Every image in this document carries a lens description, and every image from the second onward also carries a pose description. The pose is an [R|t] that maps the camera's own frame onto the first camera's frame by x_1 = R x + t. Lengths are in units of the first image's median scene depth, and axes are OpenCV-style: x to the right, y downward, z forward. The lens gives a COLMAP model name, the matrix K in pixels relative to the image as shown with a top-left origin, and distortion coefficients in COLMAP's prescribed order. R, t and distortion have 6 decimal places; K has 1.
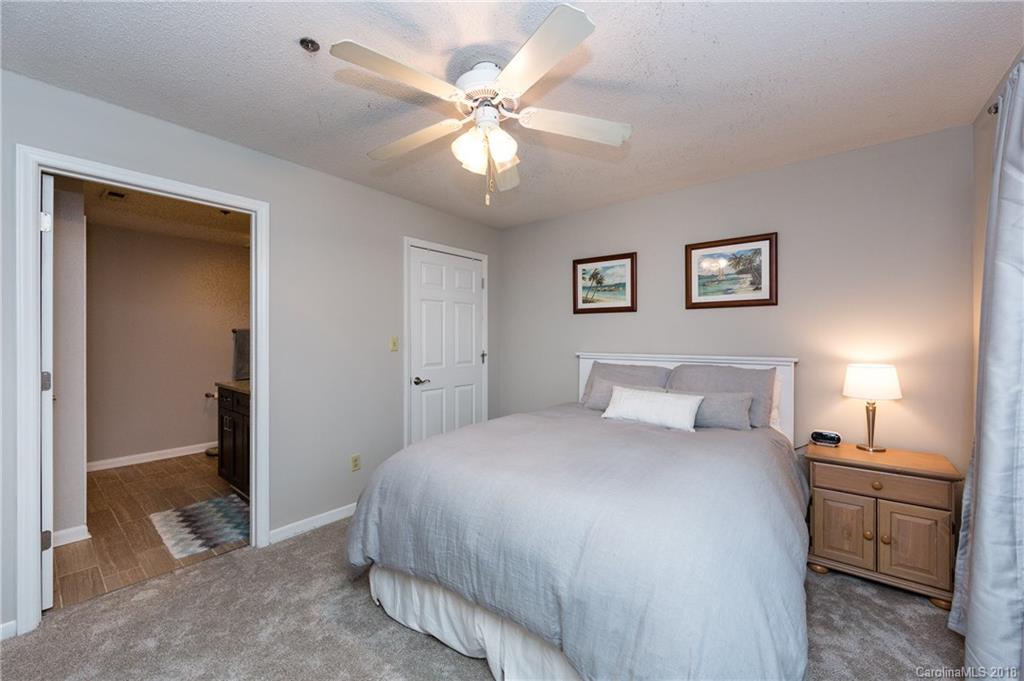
lens RADIAL K [[401.4, 0, 513.6], [0, 401.4, 340.5], [0, 0, 1]] dist [-0.000777, 0.000004]
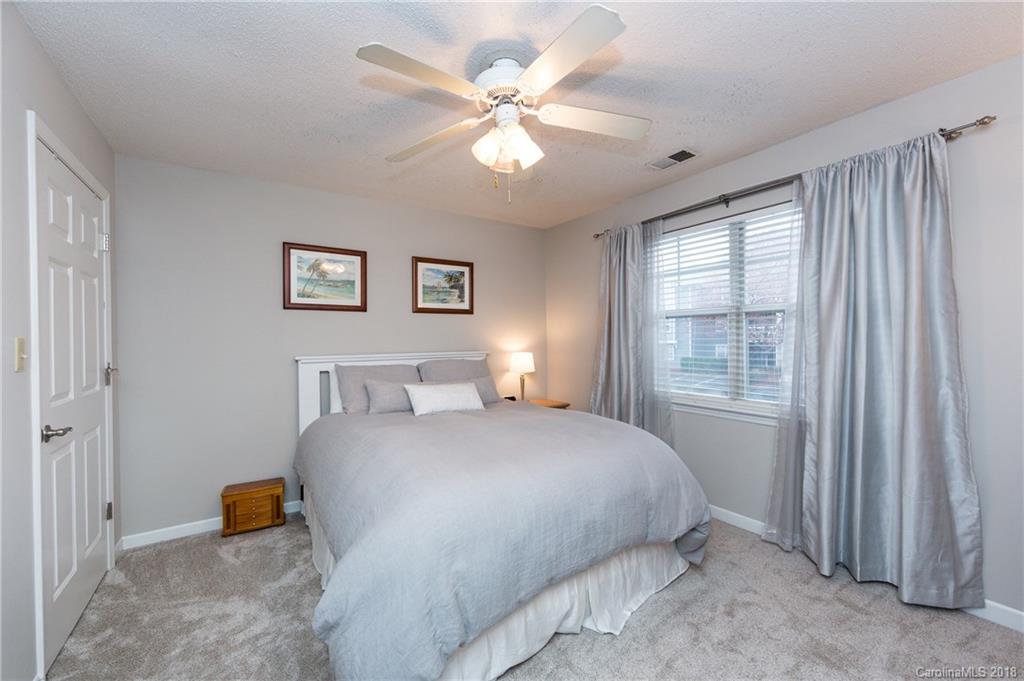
lens RADIAL K [[401.4, 0, 513.6], [0, 401.4, 340.5], [0, 0, 1]] dist [-0.000777, 0.000004]
pose [[0.299969, -0.009183, 0.953905, -0.583170], [0.017163, 0.999844, 0.004228, 0.001341], [-0.953794, 0.015104, 0.300080, 0.392141]]
